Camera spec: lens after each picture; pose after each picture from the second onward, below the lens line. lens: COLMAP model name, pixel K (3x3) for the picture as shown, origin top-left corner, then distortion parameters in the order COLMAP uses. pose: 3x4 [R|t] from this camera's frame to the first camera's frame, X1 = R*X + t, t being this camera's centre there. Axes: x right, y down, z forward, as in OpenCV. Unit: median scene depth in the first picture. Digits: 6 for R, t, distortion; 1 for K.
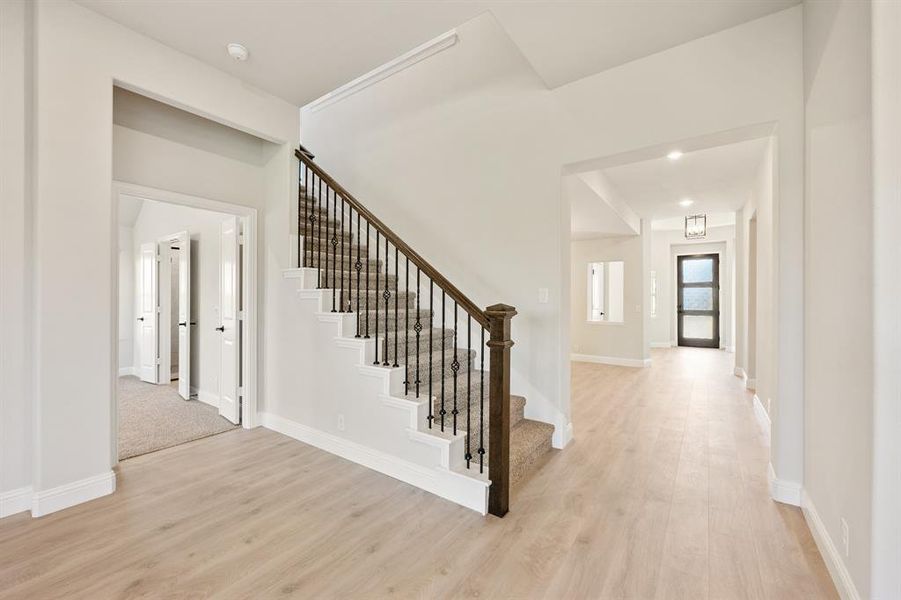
lens RADIAL K [[368.4, 0, 451.8], [0, 368.4, 297.9], [0, 0, 1]] dist [0.000847, -0.001037]
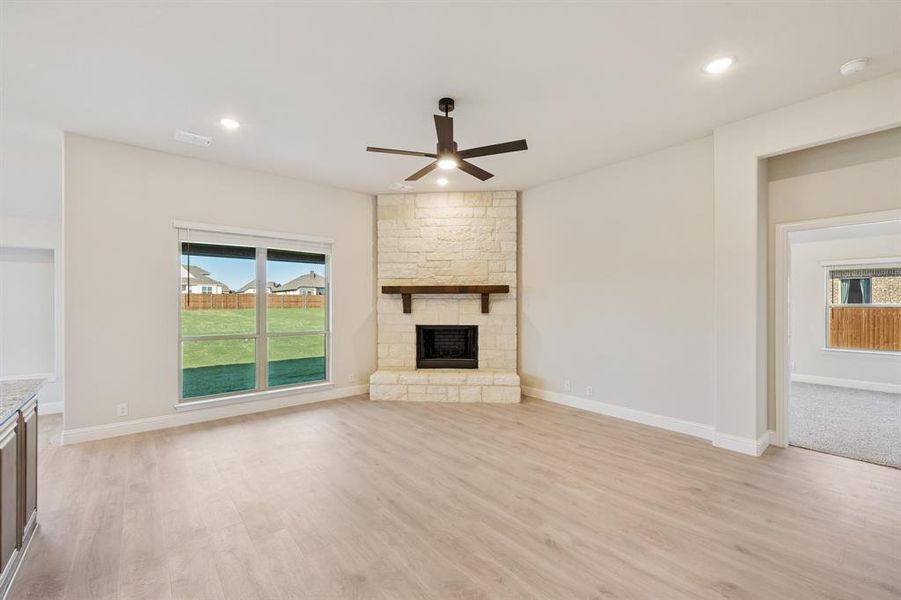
lens RADIAL K [[368.4, 0, 448.4], [0, 368.4, 302.1], [0, 0, 1]] dist [0.000847, -0.001037]
pose [[-0.259197, -0.007058, -0.965799, 0.481158], [0.000994, 0.999971, -0.007574, -0.027950], [0.965824, -0.002923, -0.259182, 0.158504]]
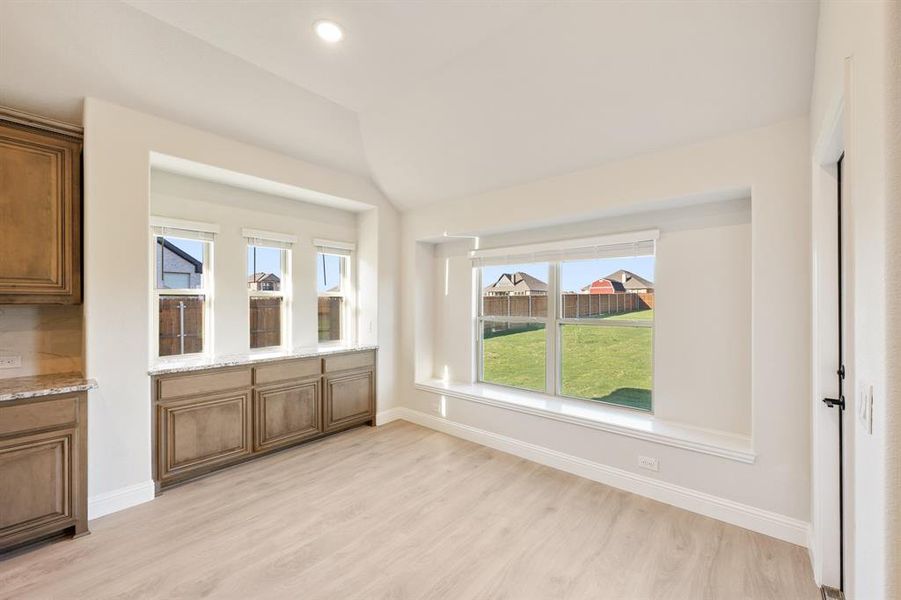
lens RADIAL K [[357.3, 0, 449.9], [0, 357.3, 303.9], [0, 0, 1]] dist [-0.000075, 0.000115]
pose [[-0.994633, -0.001624, 0.103454, 0.026309], [-0.001466, 0.999998, 0.001602, -0.031383], [-0.103456, 0.001442, -0.994633, -0.881967]]
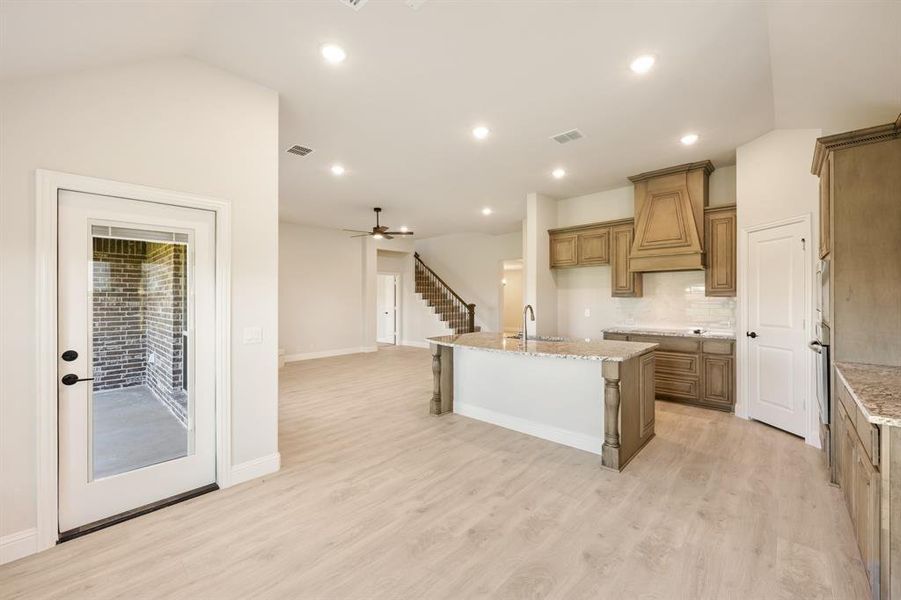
lens RADIAL K [[357.3, 0, 449.2], [0, 357.3, 291.0], [0, 0, 1]] dist [-0.000075, 0.000115]
pose [[0.991110, -0.012390, -0.132466, 0.255684], [0.009862, 0.999757, -0.019720, -0.030024], [0.132678, 0.018238, 0.990991, -1.871204]]
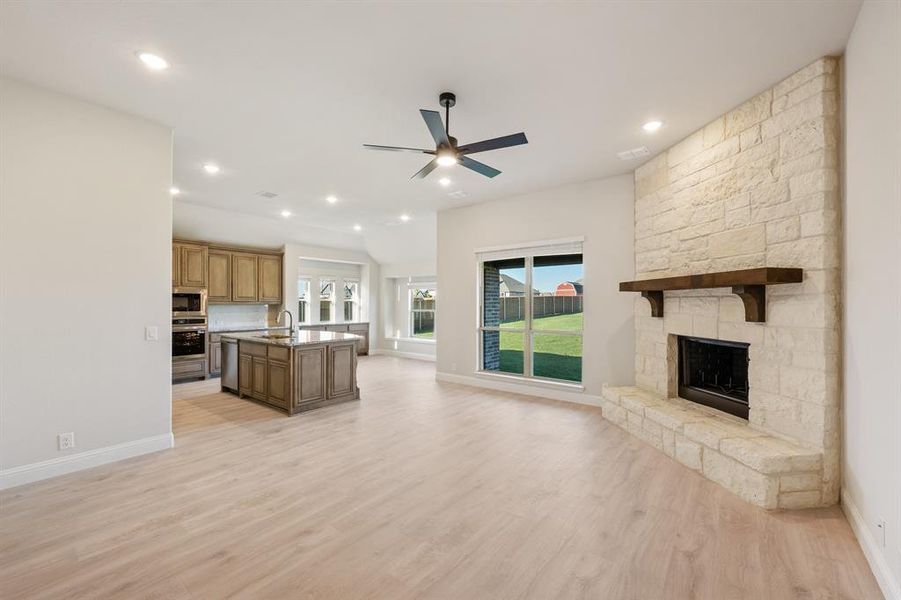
lens RADIAL K [[368.4, 0, 455.1], [0, 368.4, 303.4], [0, 0, 1]] dist [0.000847, -0.001037]
pose [[-0.998747, -0.002604, 0.049975, -0.418683], [-0.002719, 0.999994, -0.002248, -0.031360], [-0.049969, -0.002381, -0.998748, 0.771990]]
